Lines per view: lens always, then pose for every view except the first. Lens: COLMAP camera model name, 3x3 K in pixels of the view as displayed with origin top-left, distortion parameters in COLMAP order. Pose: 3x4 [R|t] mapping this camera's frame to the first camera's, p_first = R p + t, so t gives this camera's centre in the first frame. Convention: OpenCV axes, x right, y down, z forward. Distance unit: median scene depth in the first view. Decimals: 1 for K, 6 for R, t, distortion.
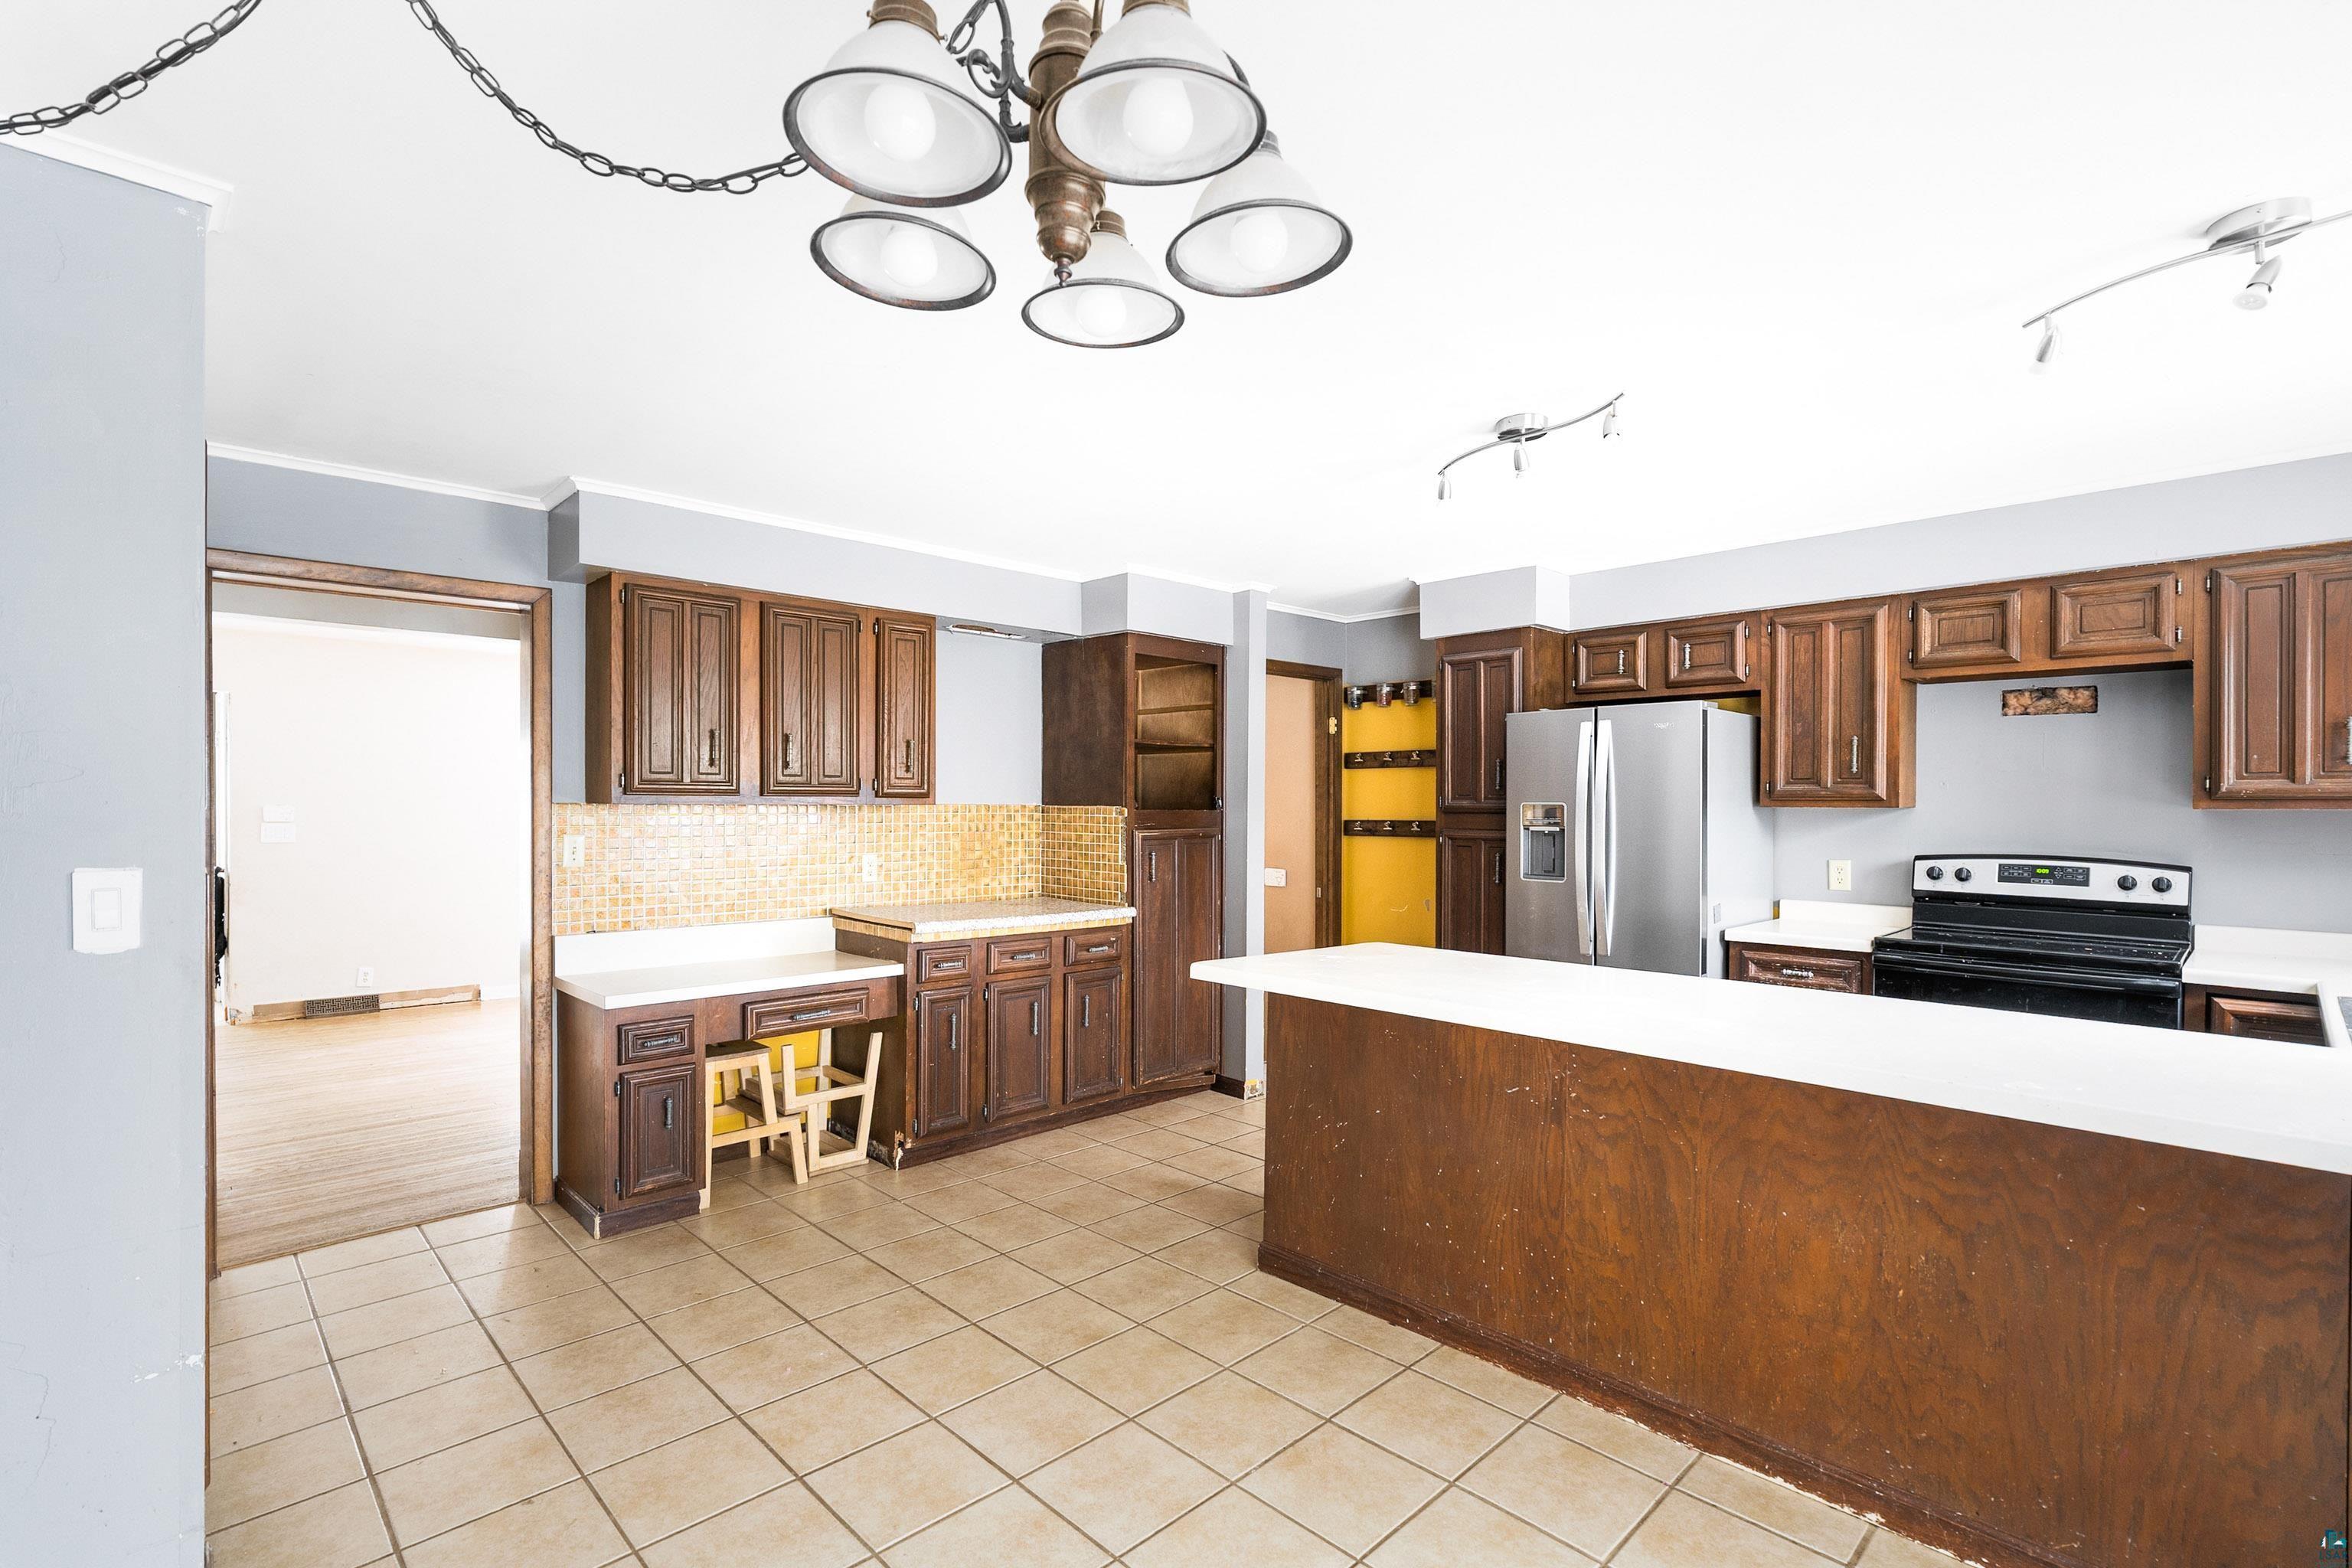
lens RADIAL K [[1083.8, 0, 1173.2], [0, 1083.8, 806.1], [0, 0, 1]] dist [0.000329, 0.000103]
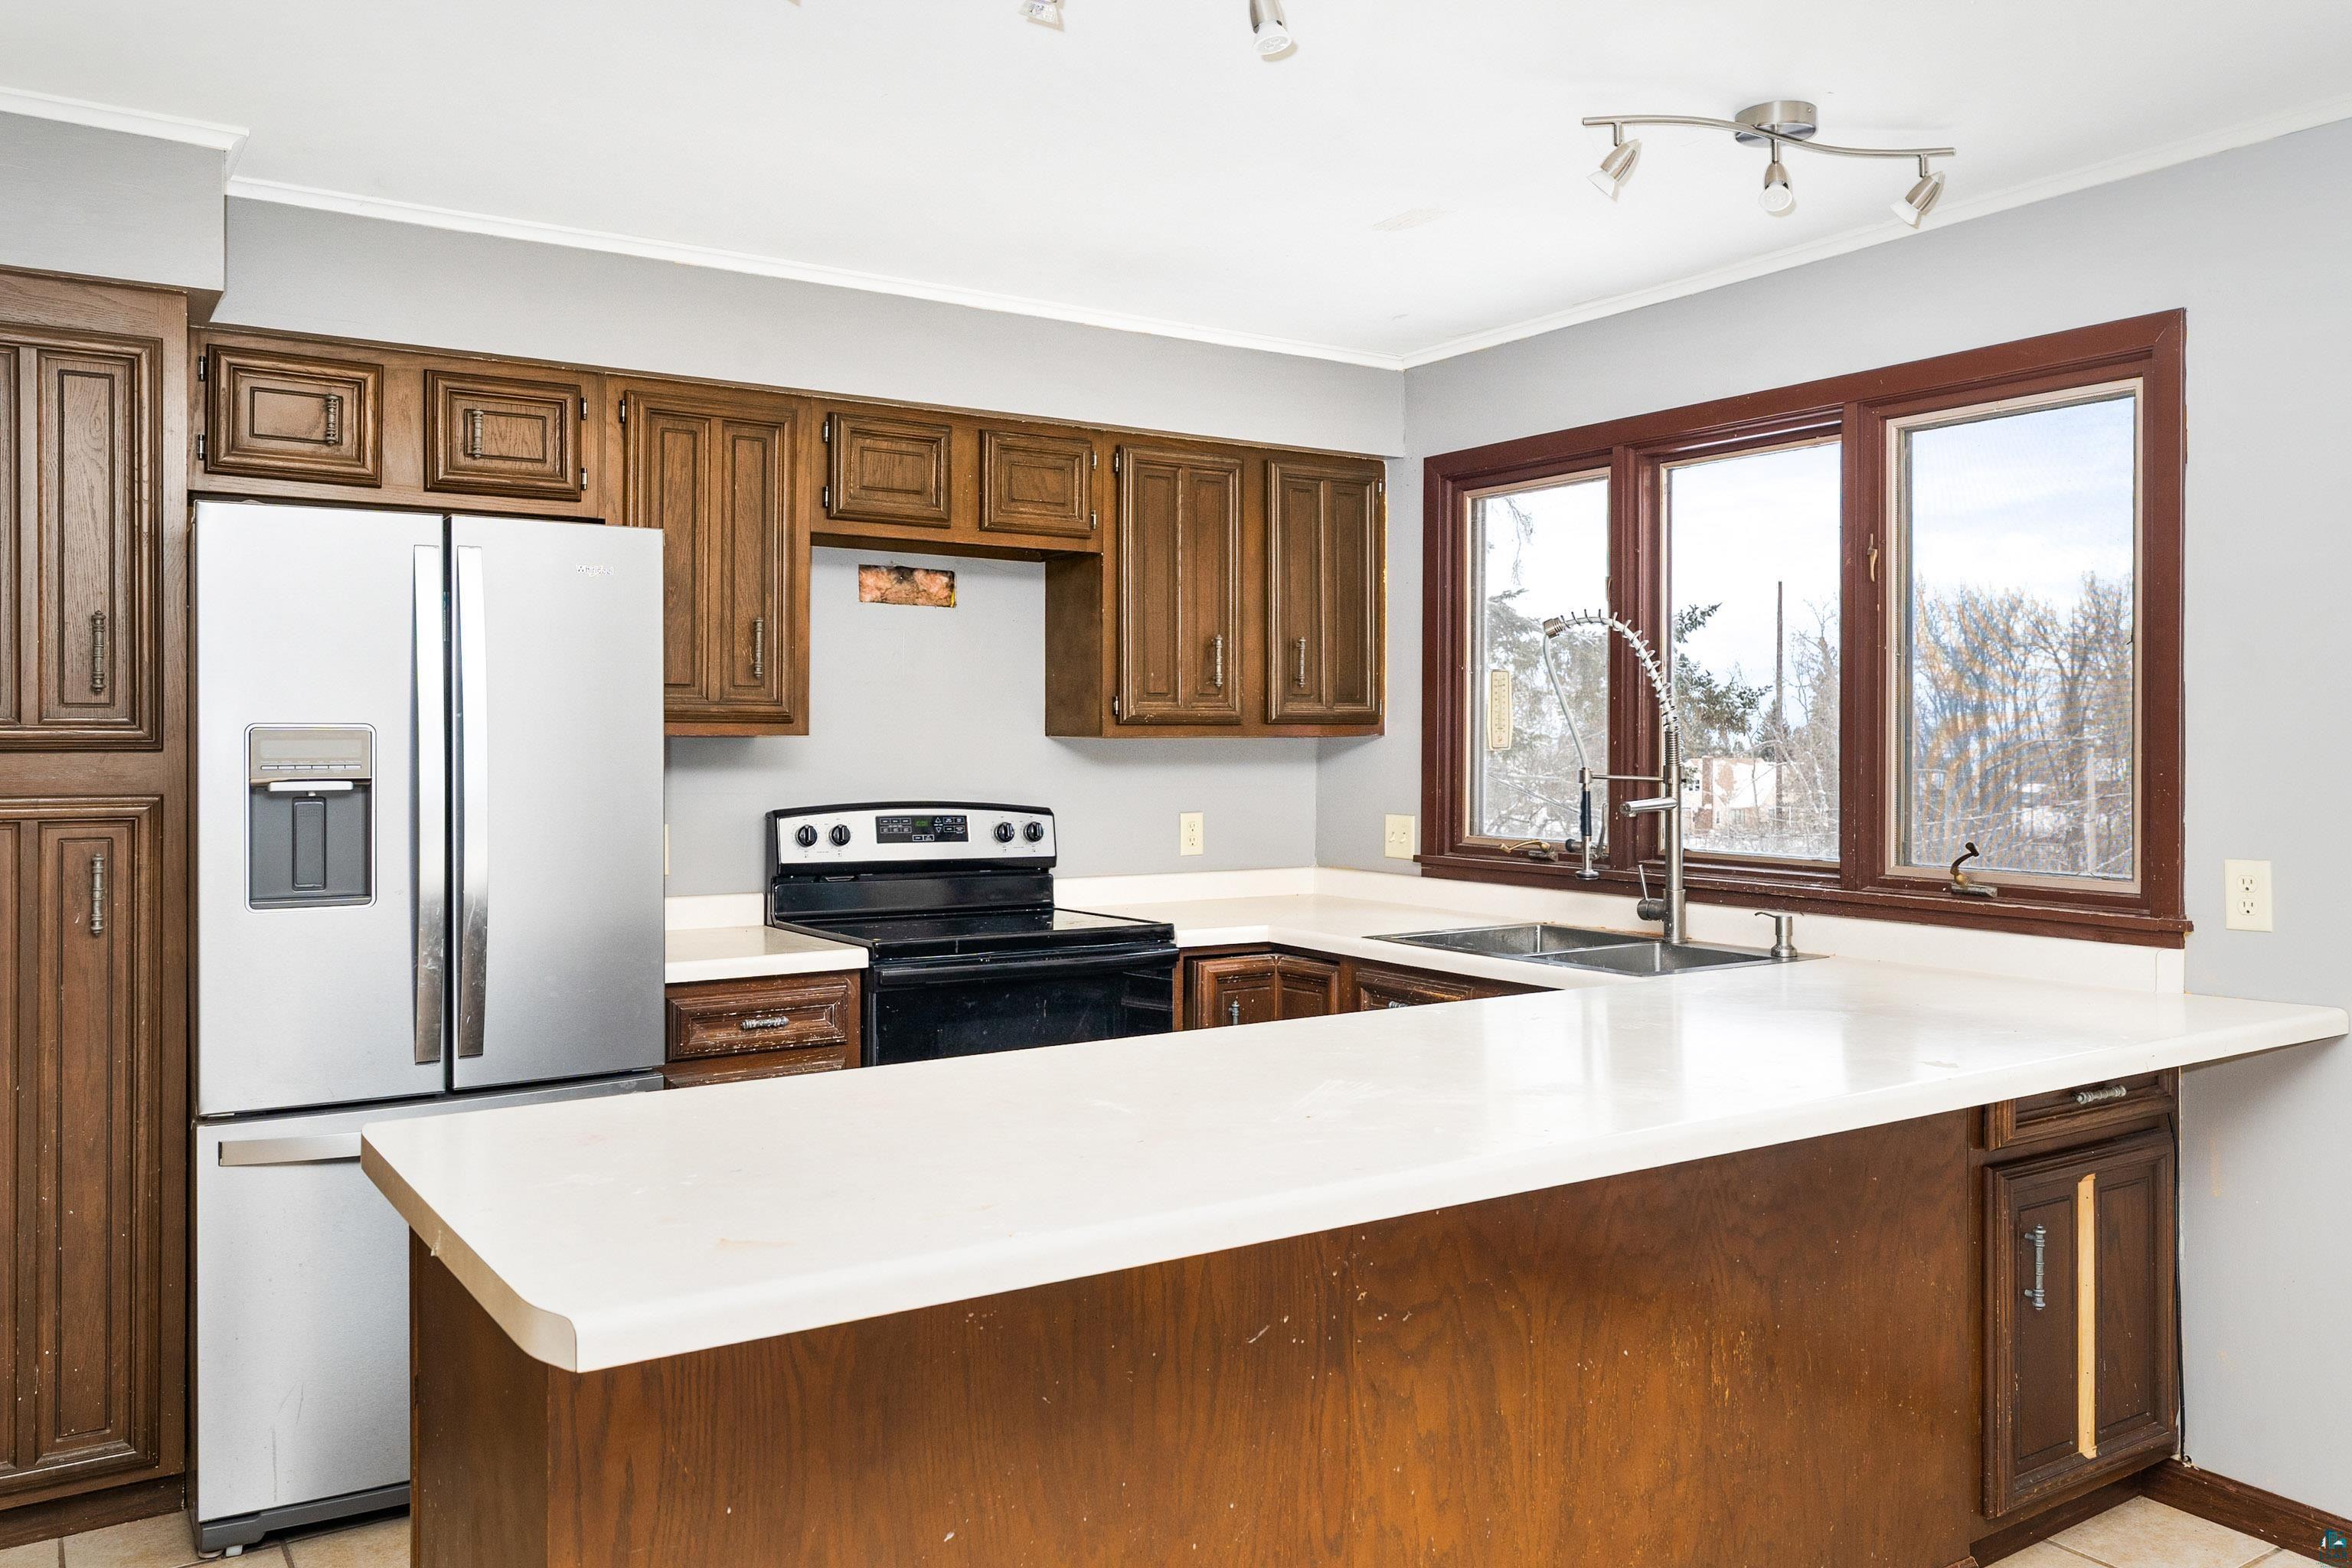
lens RADIAL K [[1765.6, 0, 1192.3], [0, 1765.6, 734.8], [0, 0, 1]] dist [-0.001863, 0.000076]
pose [[0.180722, -0.001455, 0.983533, -0.315666], [-0.000972, 0.999998, 0.001658, -0.000625], [-0.983534, -0.001256, 0.180720, 0.625779]]
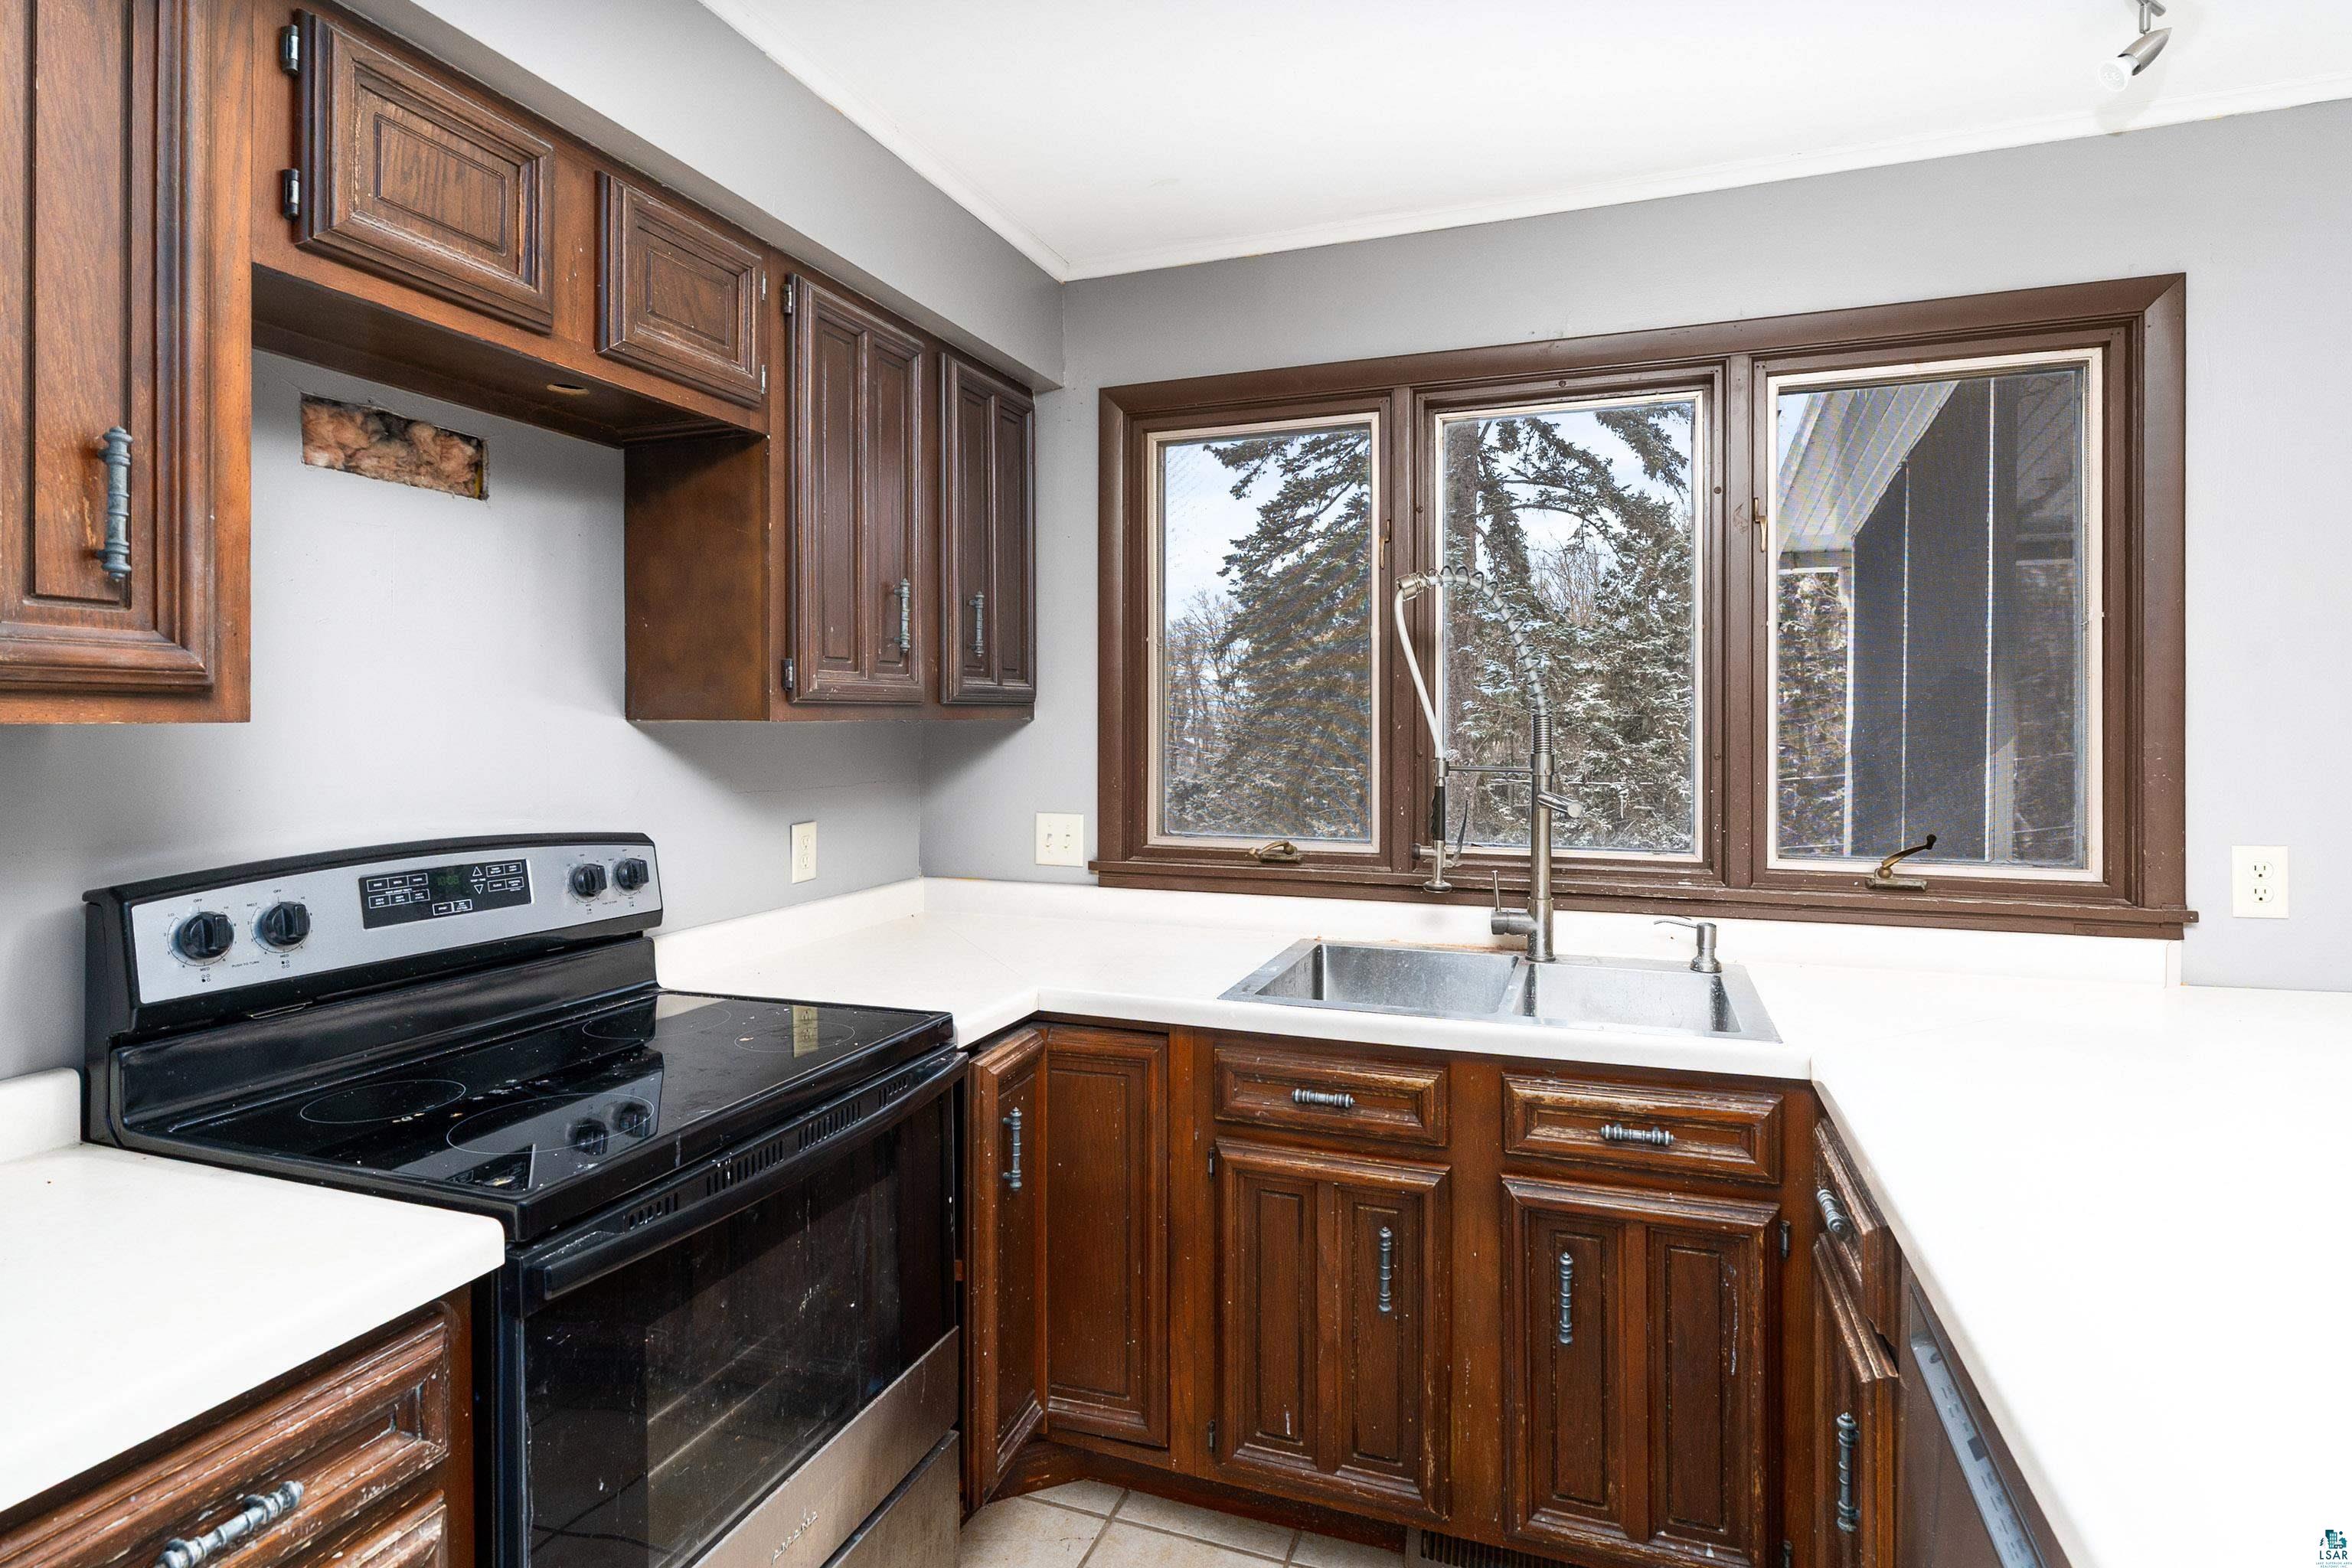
lens RADIAL K [[1182.8, 0, 1179.4], [0, 1182.8, 728.0], [0, 0, 1]] dist [-0.006654, 0.000394]
pose [[-0.430200, -0.009725, 0.902681, 0.307447], [-0.000762, 0.999946, 0.010410, -0.000190], [-0.902733, 0.003791, -0.430184, 0.961324]]
